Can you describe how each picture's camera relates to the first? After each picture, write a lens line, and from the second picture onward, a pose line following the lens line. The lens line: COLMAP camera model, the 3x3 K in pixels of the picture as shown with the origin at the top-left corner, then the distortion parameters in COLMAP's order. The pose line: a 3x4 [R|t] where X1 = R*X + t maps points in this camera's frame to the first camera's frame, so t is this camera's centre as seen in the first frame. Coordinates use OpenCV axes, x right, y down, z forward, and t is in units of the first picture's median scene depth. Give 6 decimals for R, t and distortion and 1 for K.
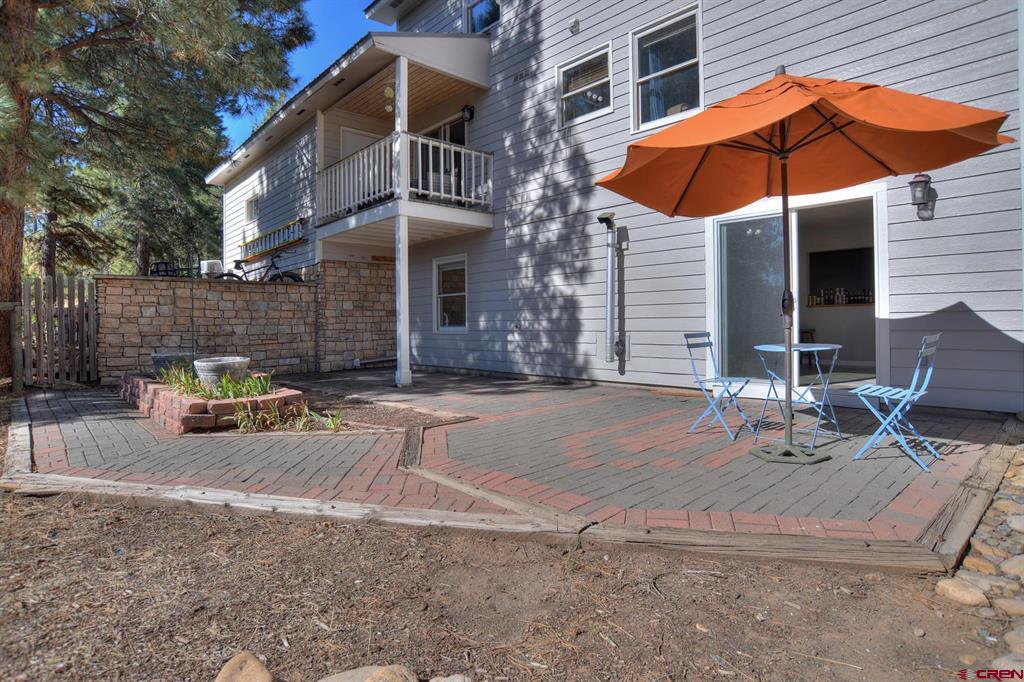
lens RADIAL K [[547.4, 0, 505.0], [0, 547.4, 319.5], [0, 0, 1]] dist [-0.059314, 0.000004]
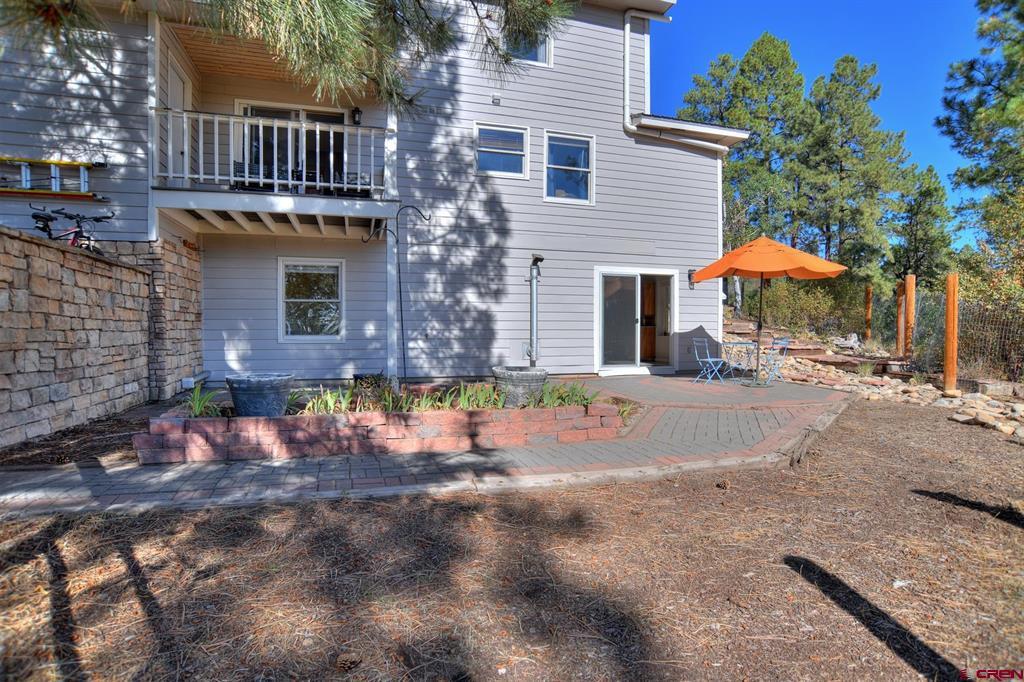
lens RADIAL K [[483.3, 0, 506.5], [0, 483.3, 340.7], [0, 0, 1]] dist [-0.034625, -0.000343]
pose [[0.479689, -0.006529, 0.877414, -0.801083], [-0.012670, 0.999817, 0.014366, 0.009137], [-0.877347, -0.018008, 0.479518, 0.397762]]
